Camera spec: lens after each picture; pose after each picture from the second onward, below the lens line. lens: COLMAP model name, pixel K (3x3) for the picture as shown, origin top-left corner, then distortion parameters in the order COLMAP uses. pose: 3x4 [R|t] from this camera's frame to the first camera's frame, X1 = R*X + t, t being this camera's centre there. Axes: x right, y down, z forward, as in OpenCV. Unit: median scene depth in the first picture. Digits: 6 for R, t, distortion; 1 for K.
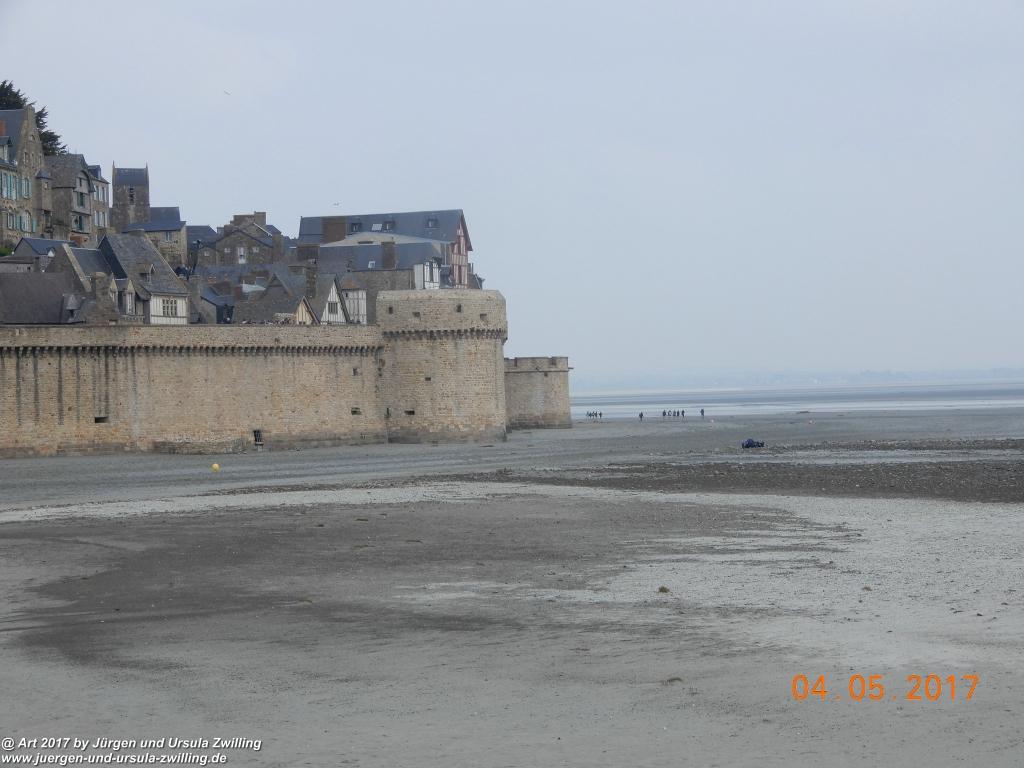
lens RADIAL K [[2122.2, 0, 512.0], [0, 2122.2, 384.0], [0, 0, 1]] dist [0.019854, -0.086305]
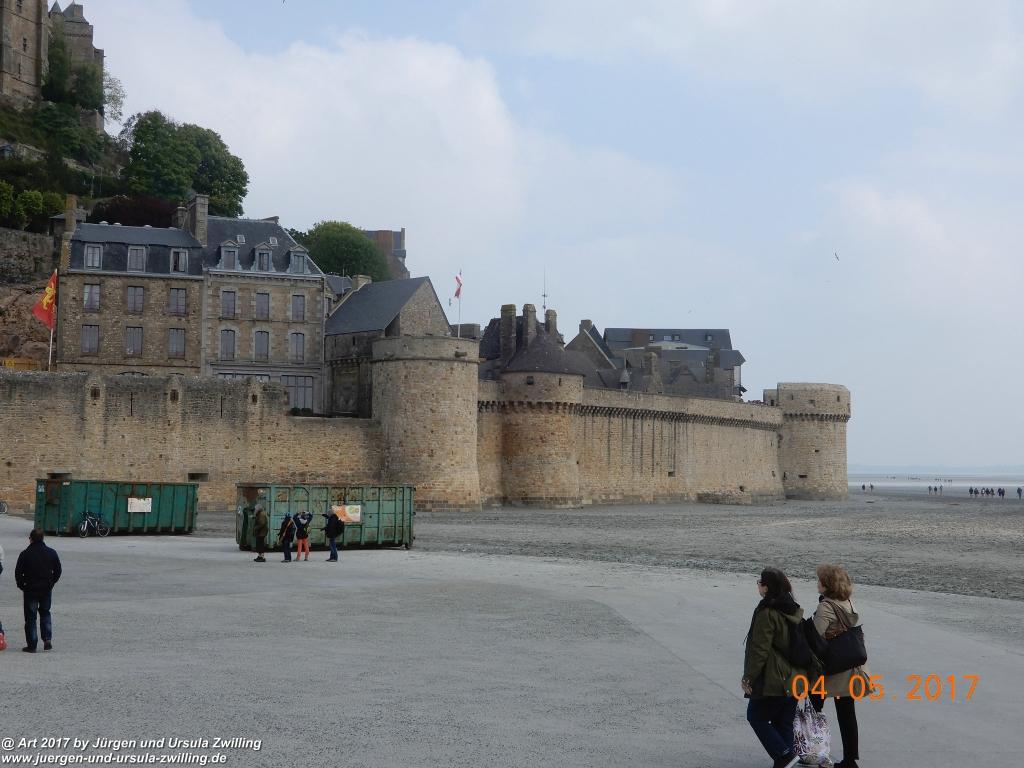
lens RADIAL K [[1223.2, 0, 512.0], [0, 1223.2, 384.0], [0, 0, 1]] dist [-0.001470, 0.002731]
pose [[0.961803, 0.053383, 0.268489, -0.430564], [-0.034991, 0.996730, -0.072830, 0.018145], [-0.271499, 0.060653, 0.960526, 0.325782]]
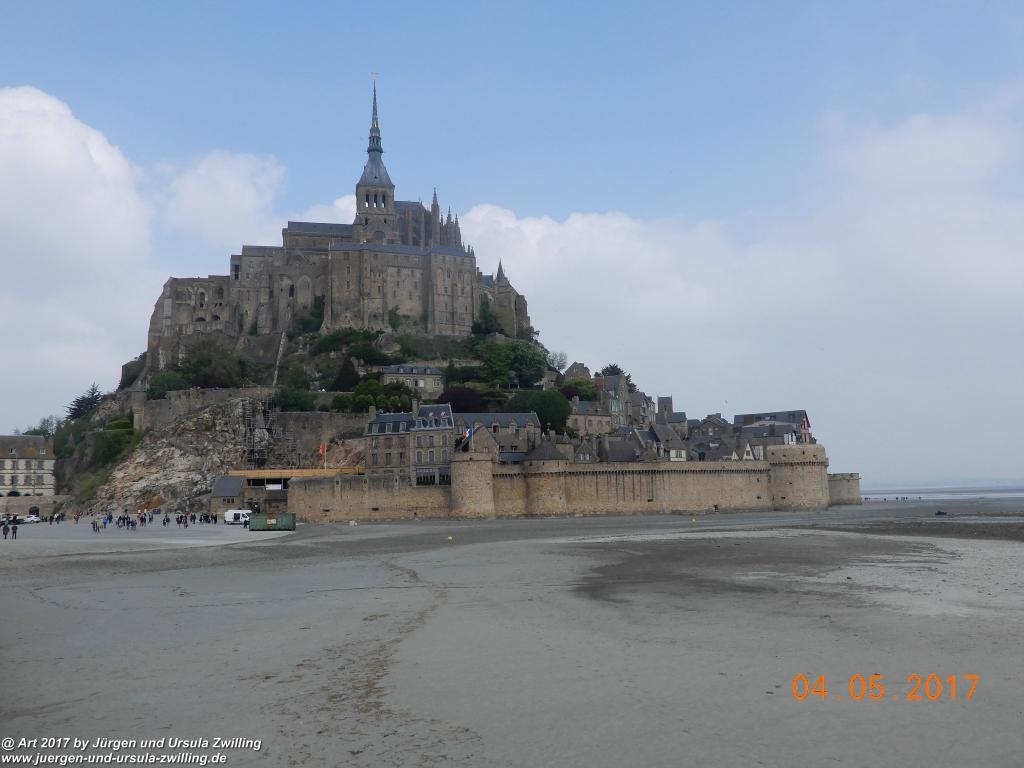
lens RADIAL K [[878.1, 0, 512.0], [0, 878.1, 384.0], [0, 0, 1]] dist [-0.017464, 0.005463]
pose [[0.935948, -0.040579, -0.349791, 0.014965], [0.000378, 0.993453, -0.114238, -0.000957], [0.352137, 0.106789, 0.929836, -0.008522]]
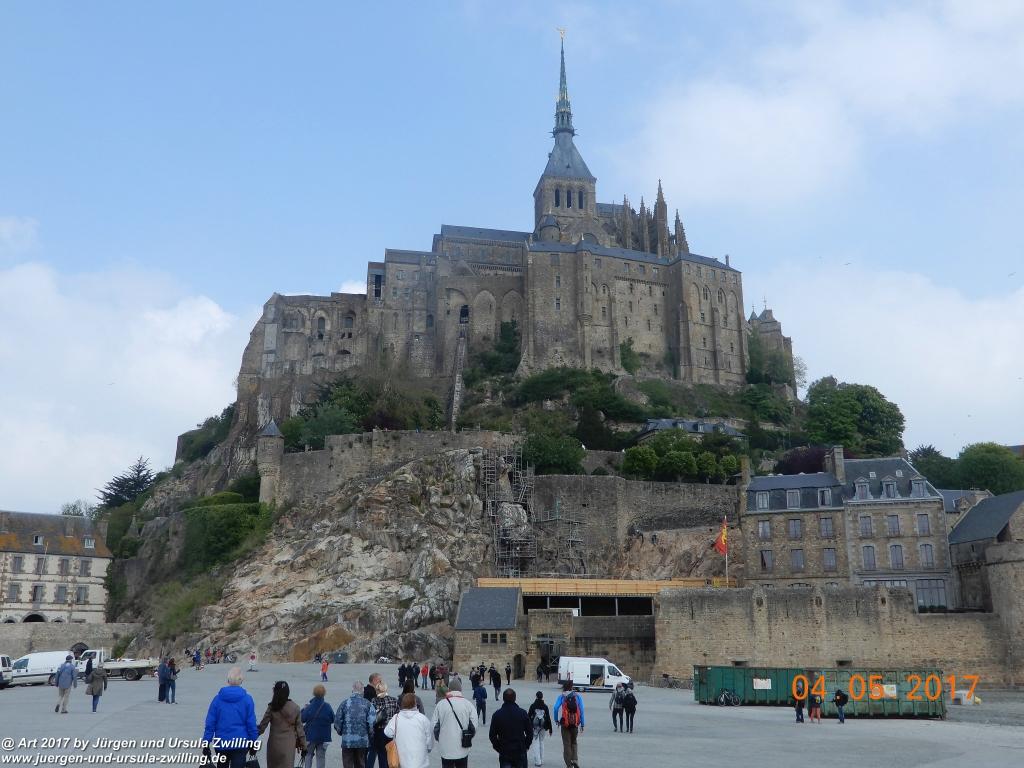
lens RADIAL K [[990.2, 0, 512.0], [0, 990.2, 384.0], [0, 0, 1]] dist [-0.002310, -0.004755]
pose [[0.928523, -0.072255, -0.364177, -0.386941], [-0.023005, 0.967798, -0.250673, 0.016405], [0.370562, 0.241134, 0.896961, 0.273563]]
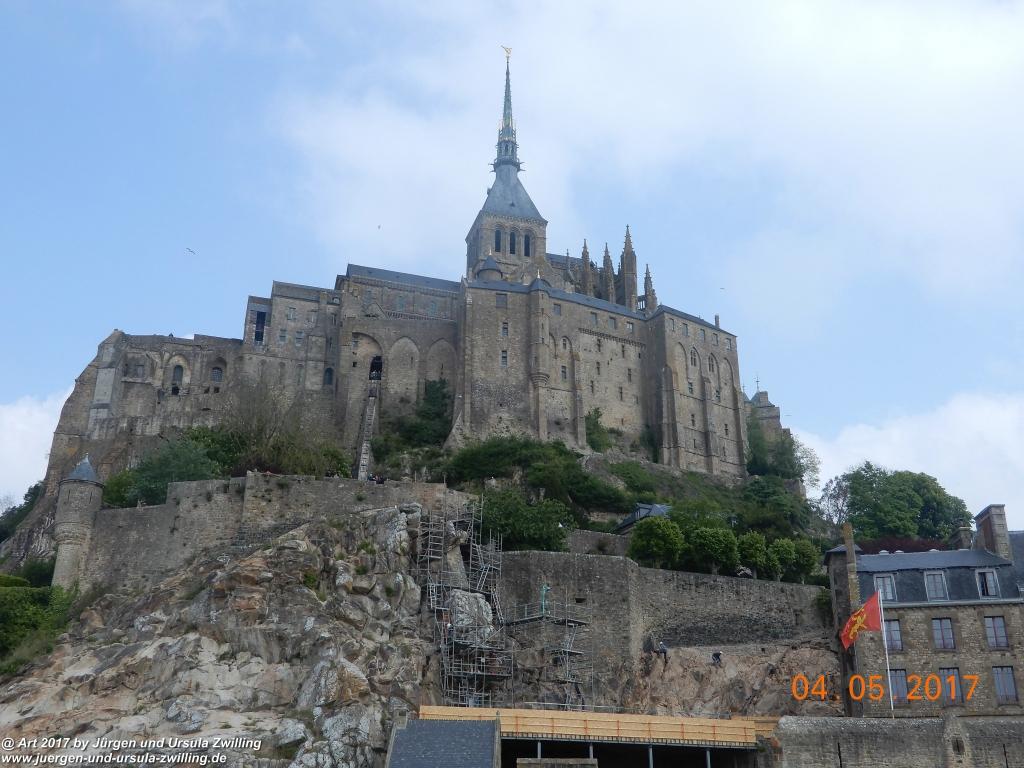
lens RADIAL K [[1101.7, 0, 512.0], [0, 1101.7, 384.0], [0, 0, 1]] dist [-0.001745, 0.013952]
pose [[0.963754, -0.073198, -0.256553, -0.484395], [-0.031584, 0.923560, -0.382152, 0.022042], [0.264915, 0.376403, 0.887773, 0.439052]]
